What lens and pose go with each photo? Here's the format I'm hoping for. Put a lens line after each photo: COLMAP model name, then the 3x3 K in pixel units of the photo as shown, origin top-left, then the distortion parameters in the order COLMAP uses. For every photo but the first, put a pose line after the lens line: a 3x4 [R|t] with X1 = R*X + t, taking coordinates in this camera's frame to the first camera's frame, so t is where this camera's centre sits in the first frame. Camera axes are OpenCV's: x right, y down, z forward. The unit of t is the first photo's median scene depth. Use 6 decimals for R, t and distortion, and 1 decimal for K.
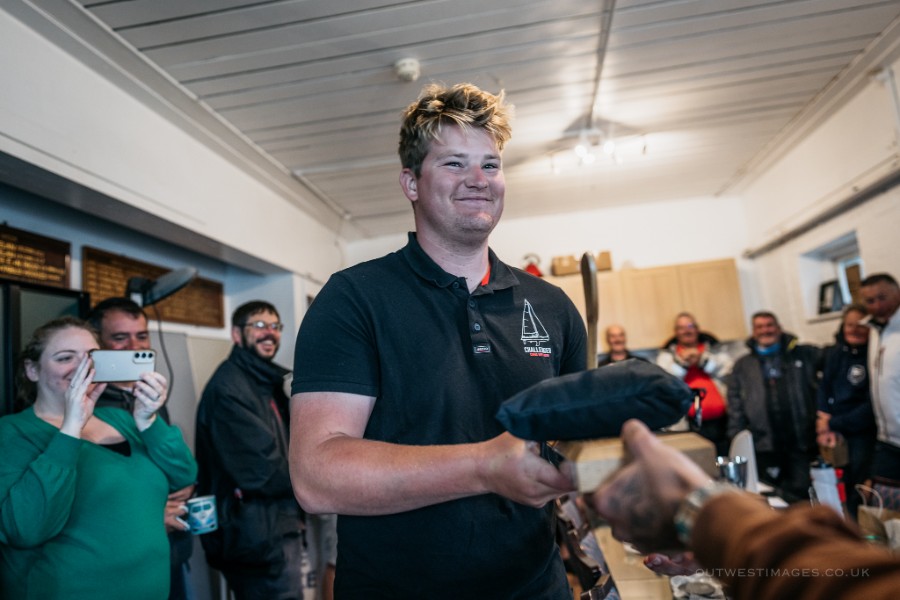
lens RADIAL K [[596.6, 0, 447.5], [0, 596.6, 303.7], [0, 0, 1]] dist [-0.003539, 0.003023]
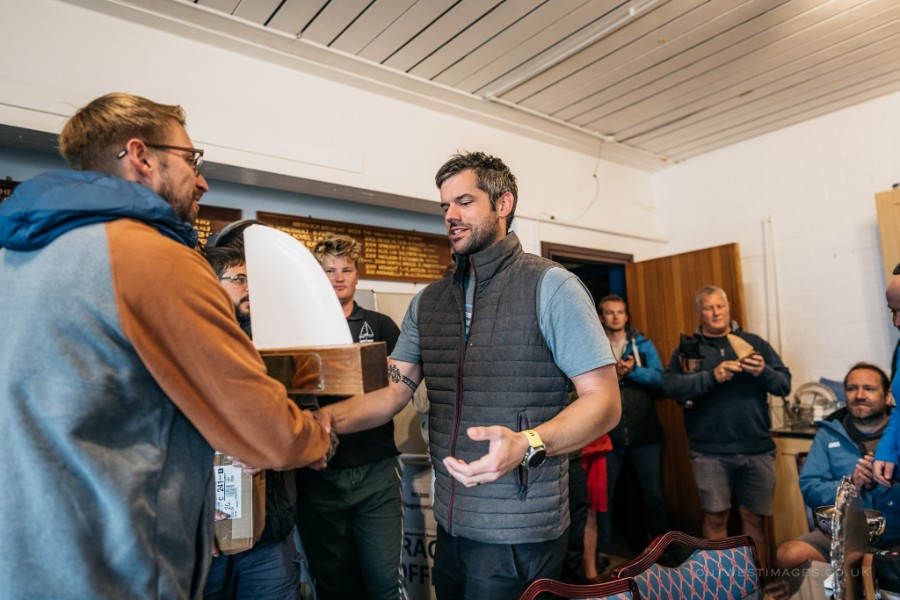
lens RADIAL K [[596.6, 0, 449.8], [0, 596.6, 297.1], [0, 0, 1]] dist [-0.003539, 0.003023]
pose [[0.728335, -0.019215, -0.684951, 0.394555], [0.060301, 0.997526, 0.036137, 0.040742], [0.682562, -0.067623, 0.727692, 0.484839]]
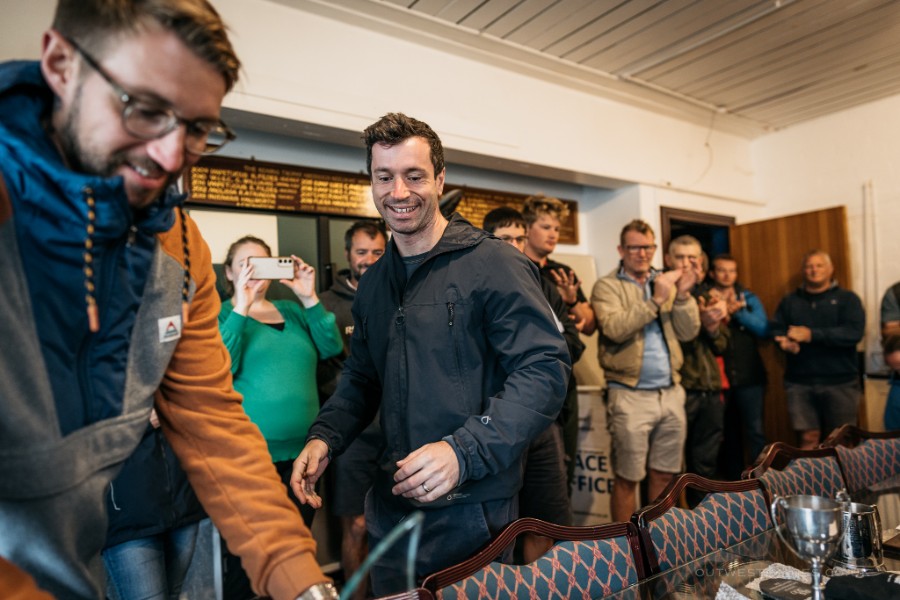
lens RADIAL K [[596.6, 0, 446.3], [0, 596.6, 299.8], [0, 0, 1]] dist [-0.003539, 0.003023]
pose [[0.685309, 0.026073, -0.727785, 0.355584], [0.063964, 0.993342, 0.095818, 0.033729], [0.725438, -0.112217, 0.679078, 0.170866]]
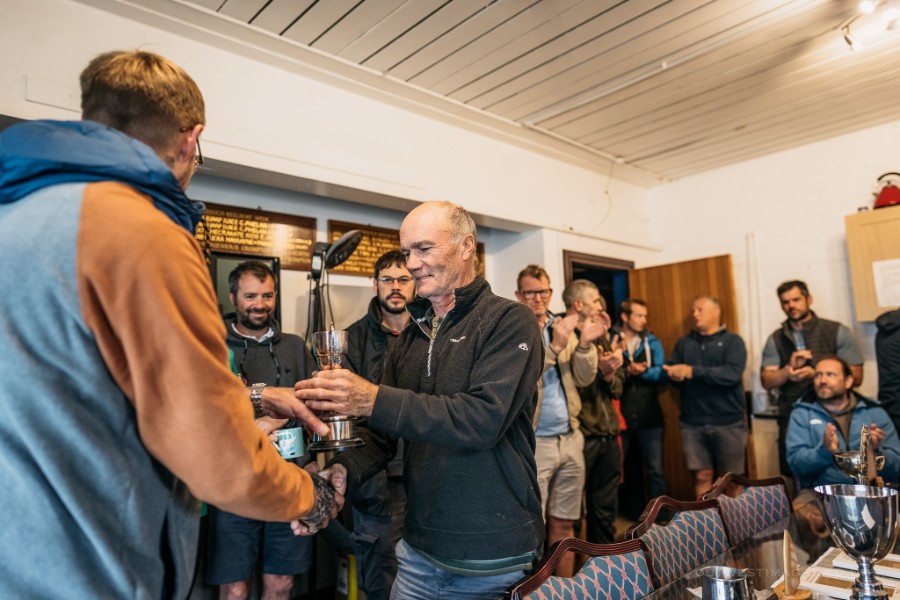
lens RADIAL K [[596.6, 0, 445.2], [0, 596.6, 294.5], [0, 0, 1]] dist [-0.003539, 0.003023]
pose [[0.773806, -0.011288, -0.633322, 0.363409], [0.044858, 0.998307, 0.037014, 0.021794], [0.631832, -0.057051, 0.773003, 0.220848]]
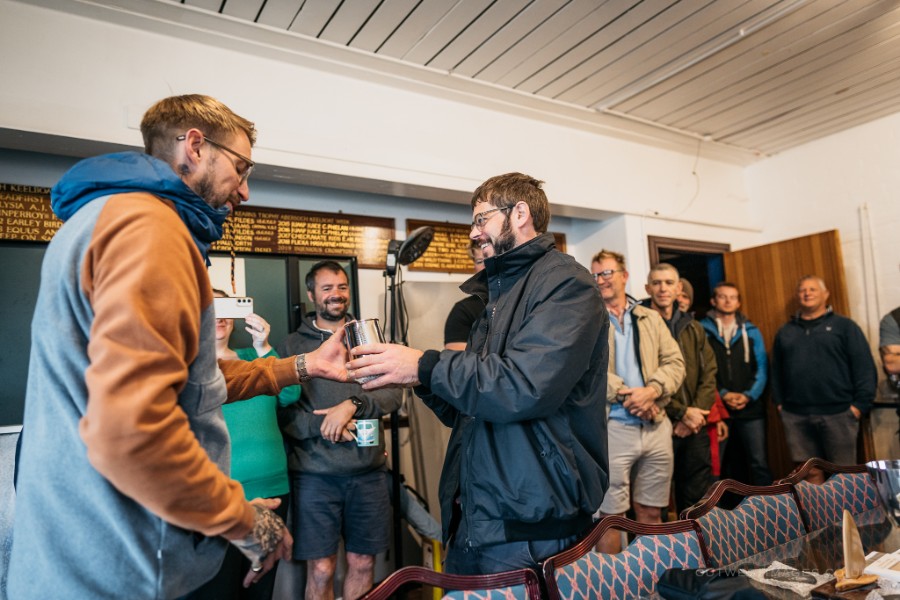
lens RADIAL K [[596.6, 0, 450.2], [0, 596.6, 296.9], [0, 0, 1]] dist [-0.003539, 0.003023]
pose [[0.656535, -0.037967, -0.753339, 0.417585], [0.092662, 0.995227, 0.030596, 0.038676], [0.748582, -0.089893, 0.656920, 0.248086]]
